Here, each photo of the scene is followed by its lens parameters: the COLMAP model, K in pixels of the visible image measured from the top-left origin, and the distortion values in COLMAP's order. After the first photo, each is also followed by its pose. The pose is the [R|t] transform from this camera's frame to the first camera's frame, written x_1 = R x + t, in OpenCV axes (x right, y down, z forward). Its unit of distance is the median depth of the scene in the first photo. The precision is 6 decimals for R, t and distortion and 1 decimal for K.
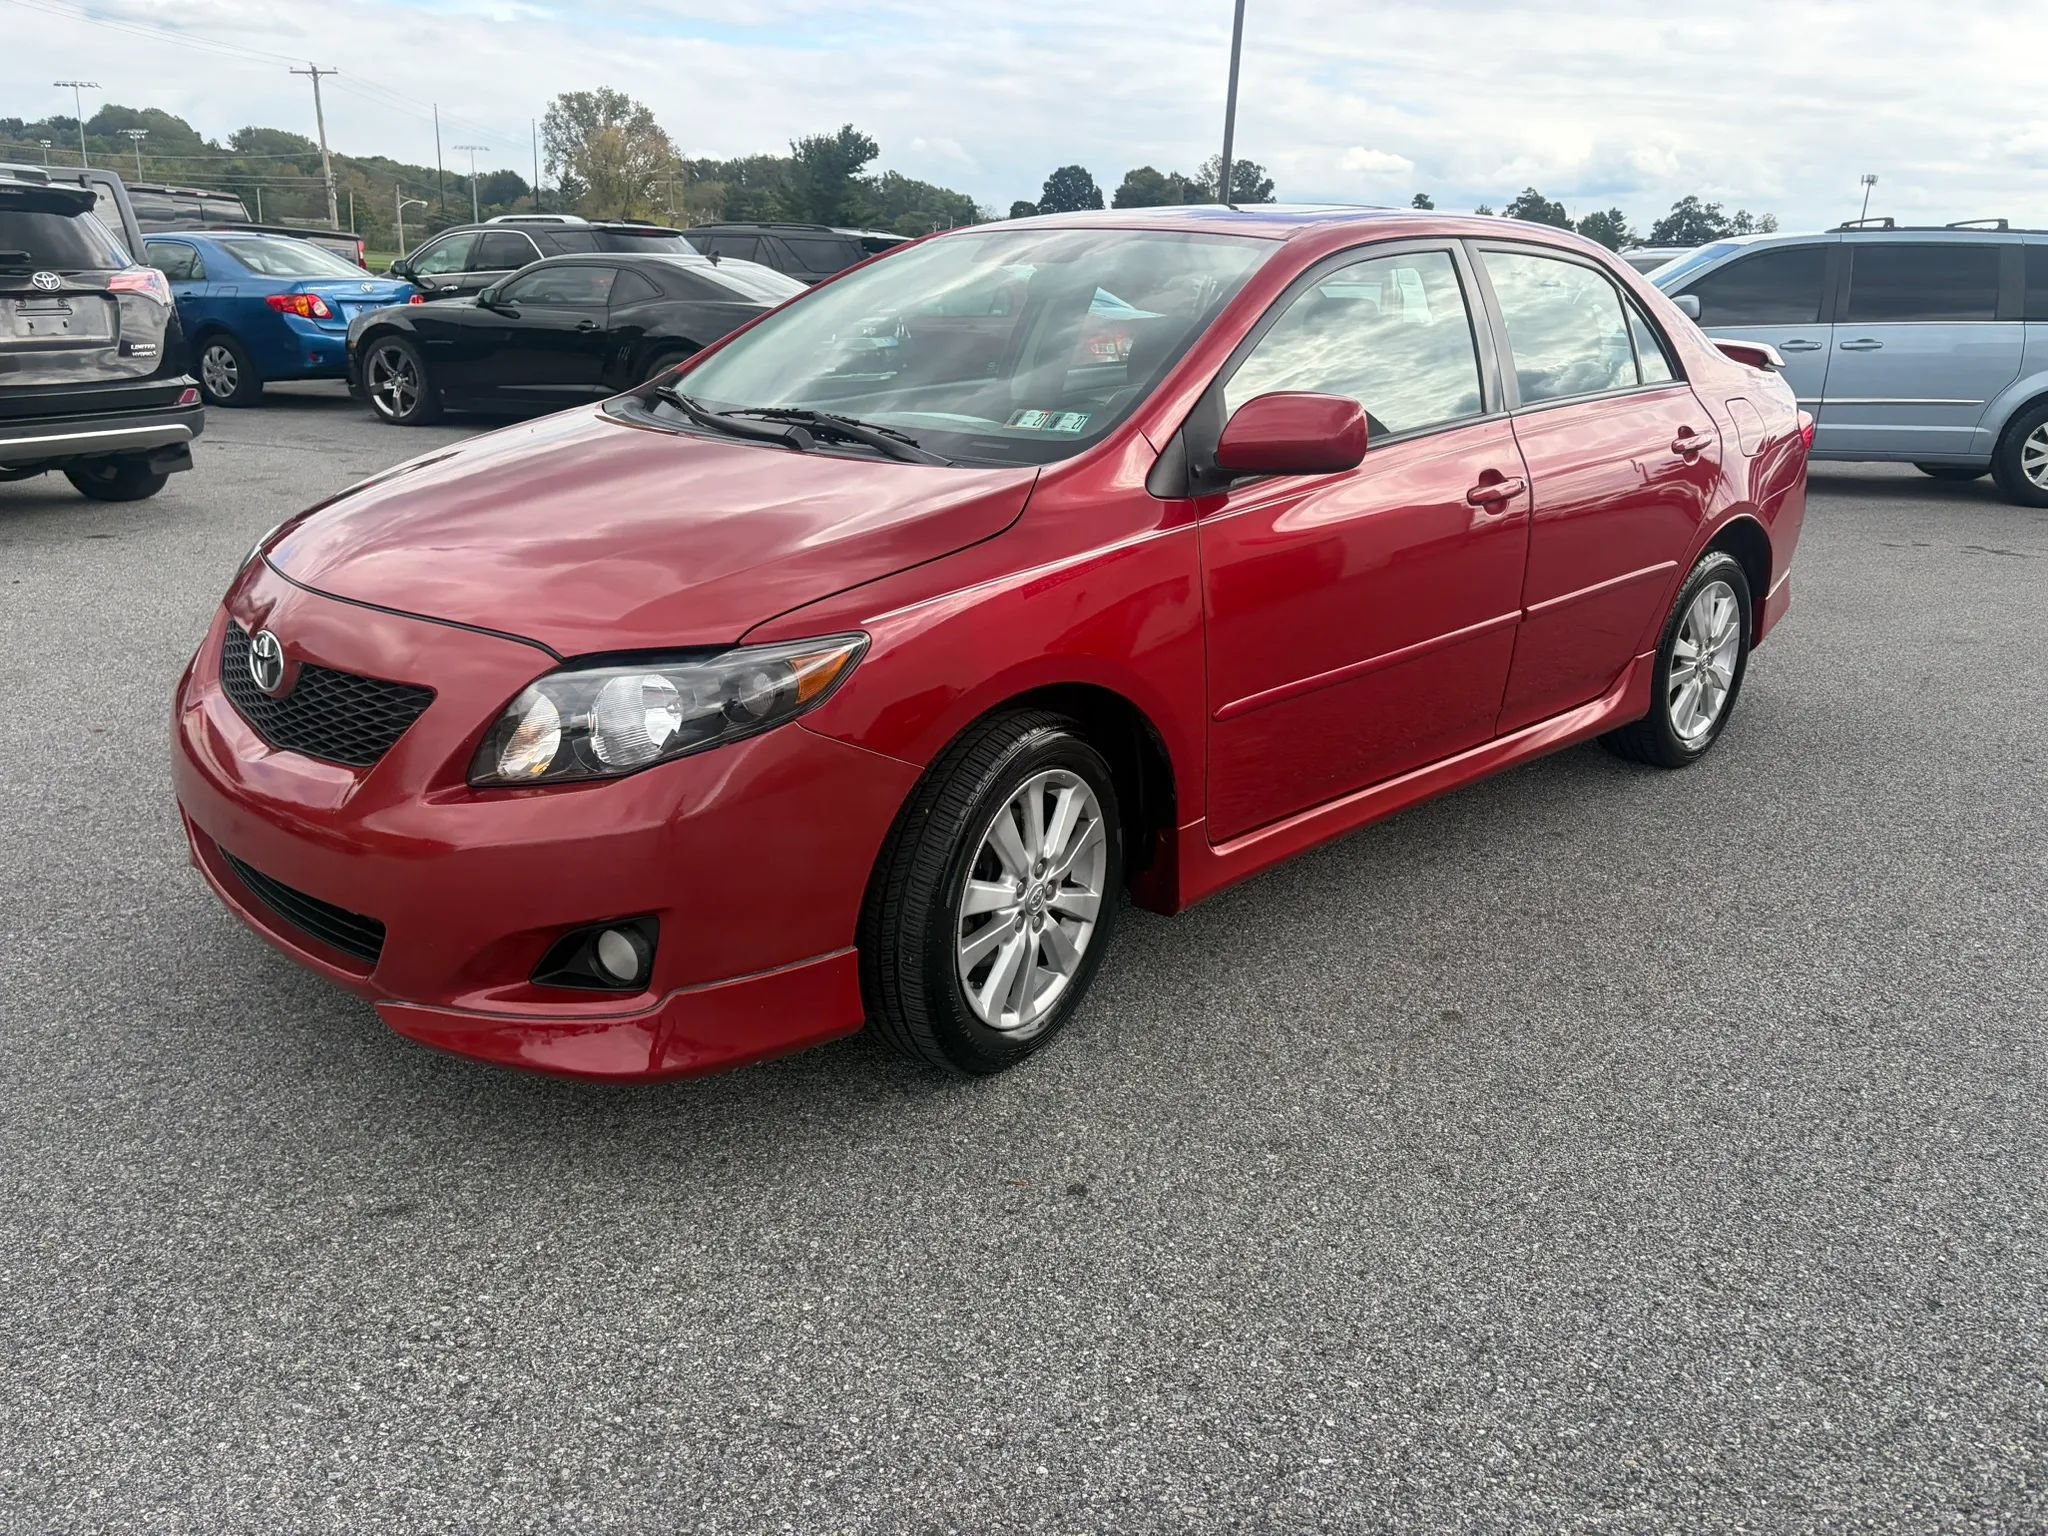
lens RADIAL K [[1543.6, 0, 1031.4], [0, 1543.6, 751.7], [0, 0, 1]] dist [0.058471, -0.063140]
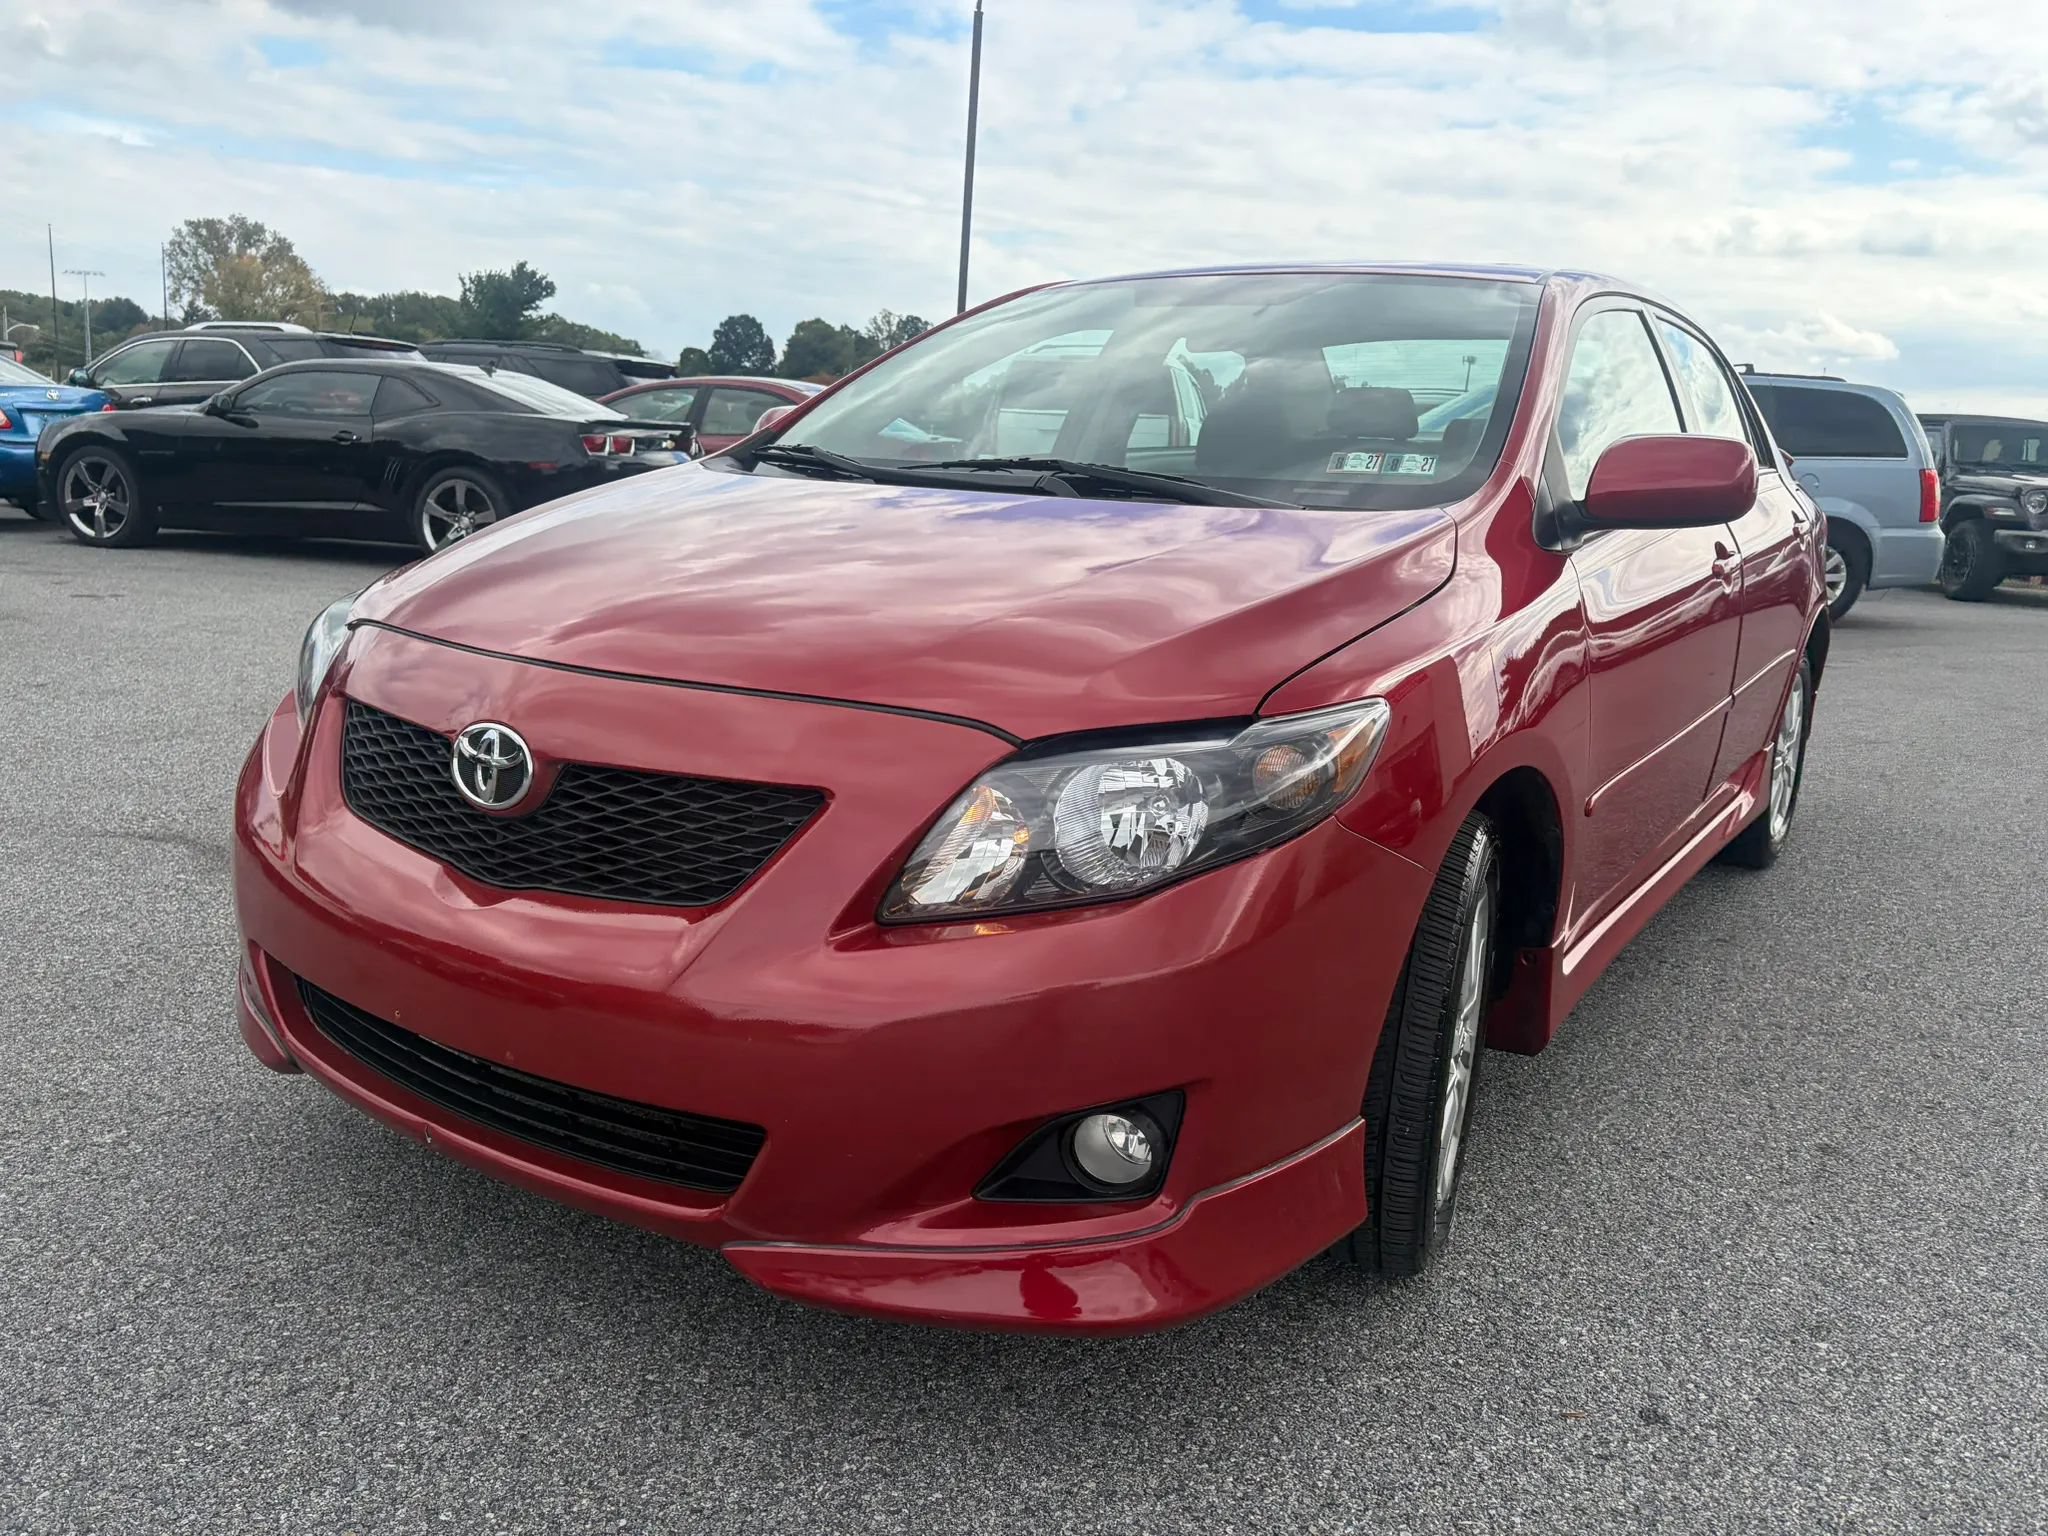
lens RADIAL K [[1543.6, 0, 1032.8], [0, 1543.6, 780.0], [0, 0, 1]] dist [0.058471, -0.063140]
pose [[0.978706, -0.026999, 0.203485, -0.083244], [0.041617, 0.996824, -0.067903, 0.001267], [-0.201006, 0.074925, 0.976720, 0.054911]]
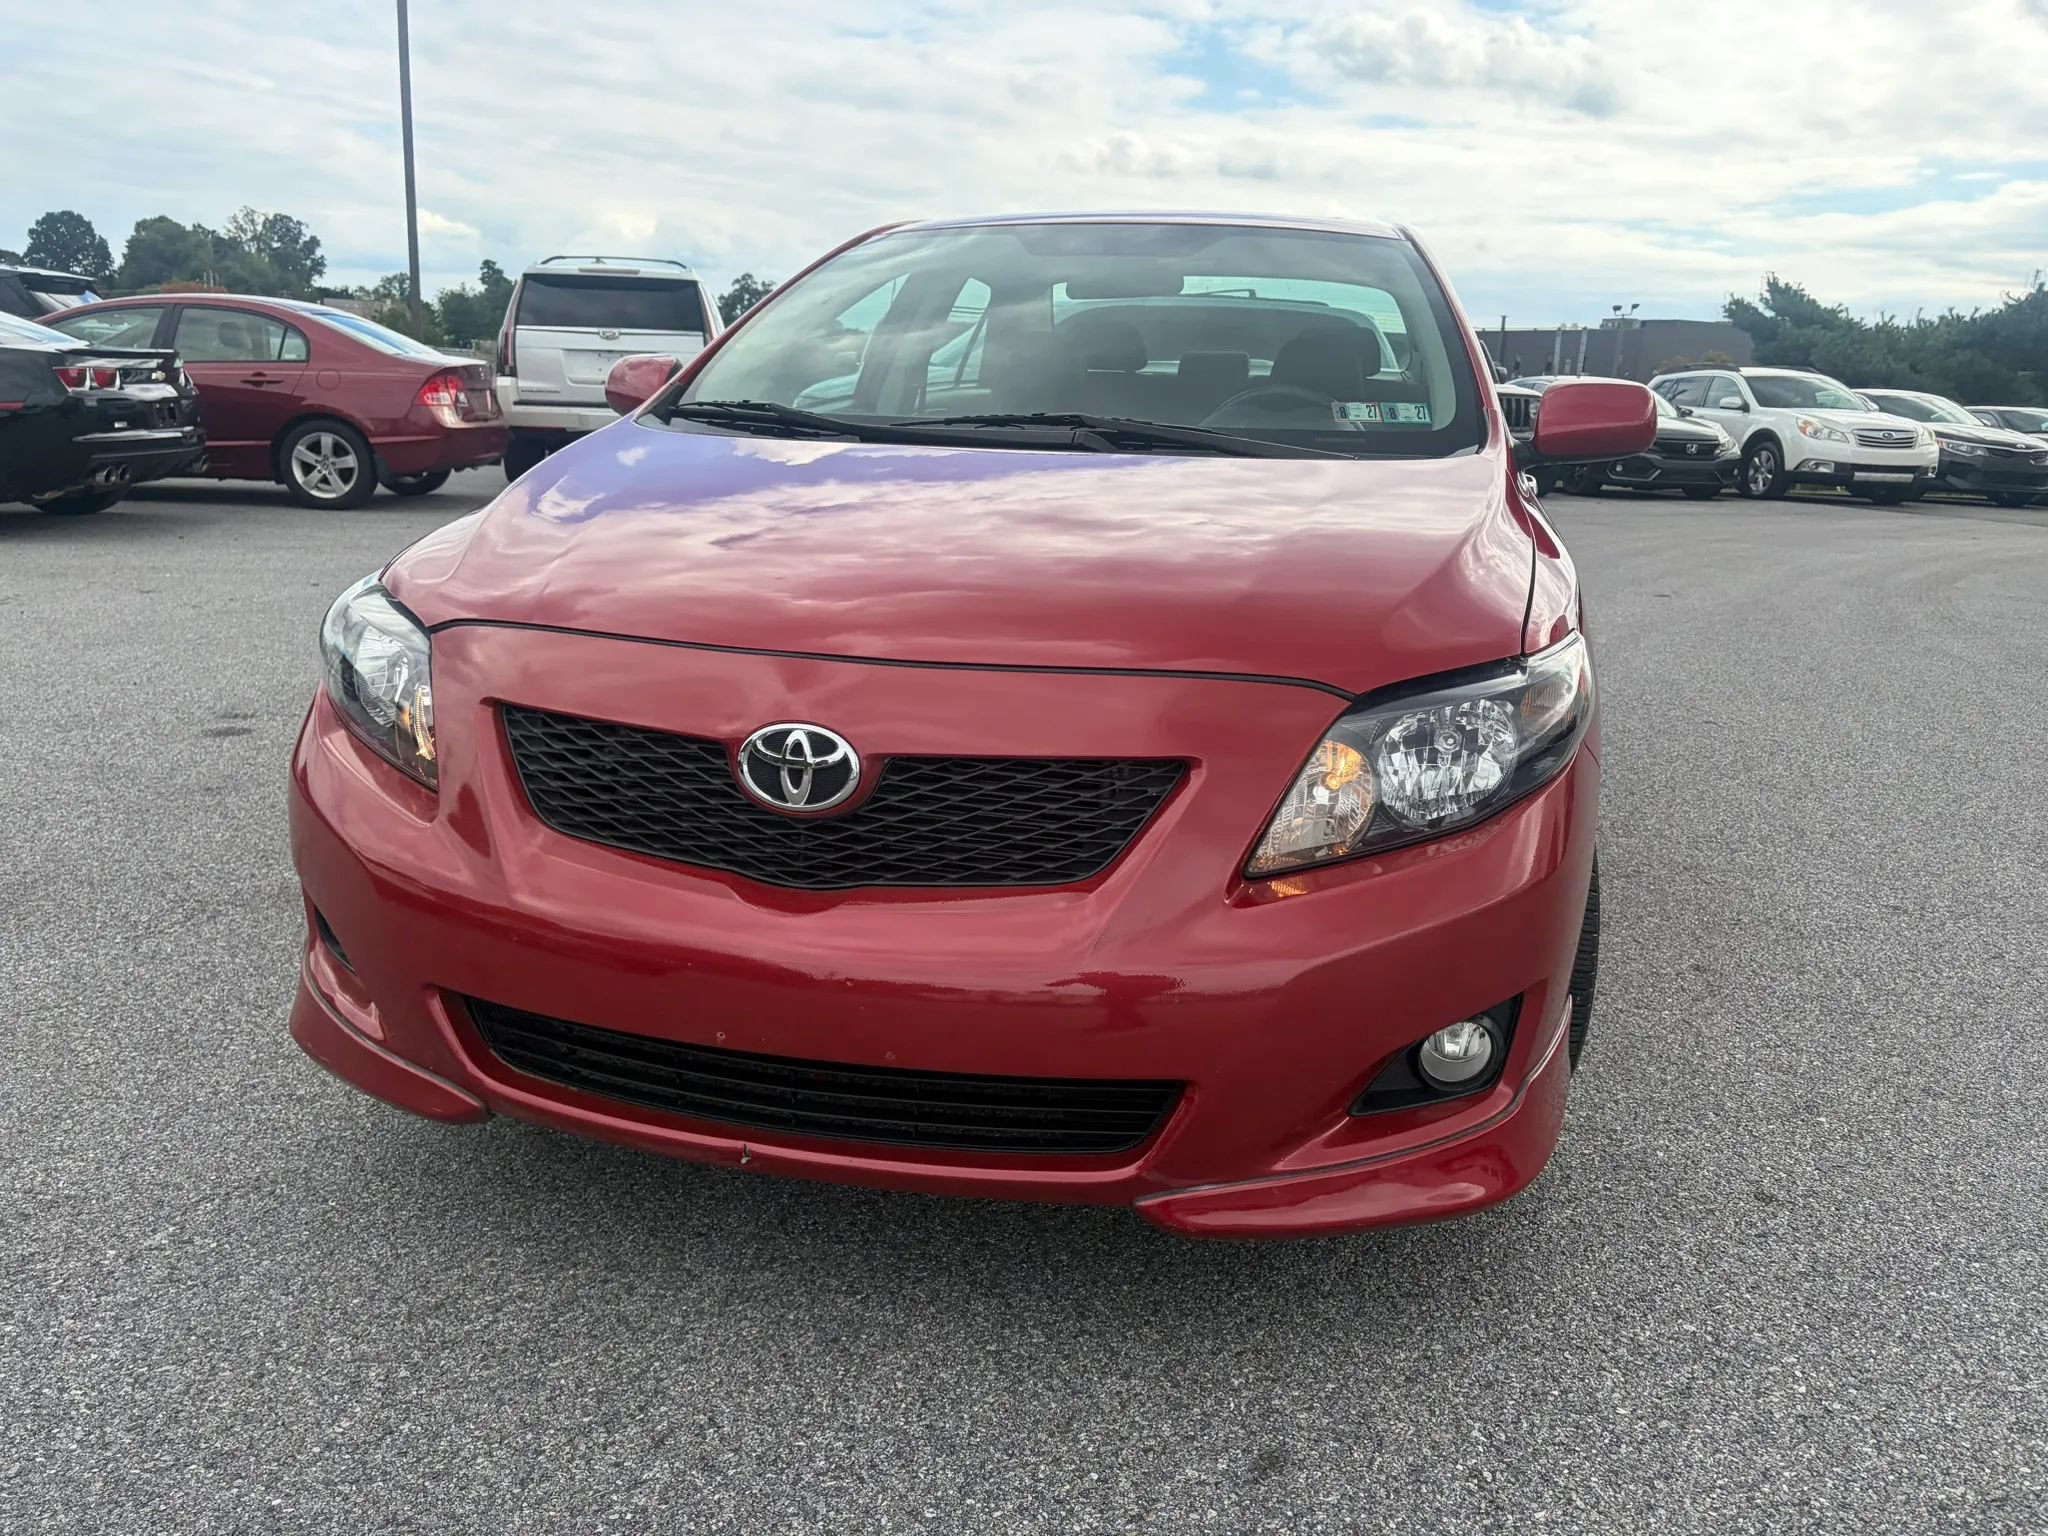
lens RADIAL K [[1543.6, 0, 1030.1], [0, 1543.6, 779.4], [0, 0, 1]] dist [0.058471, -0.063140]
pose [[0.848556, -0.134884, 0.511624, -0.159383], [0.147264, 0.988960, 0.016483, -0.010485], [-0.508199, 0.061357, 0.859052, 0.077042]]
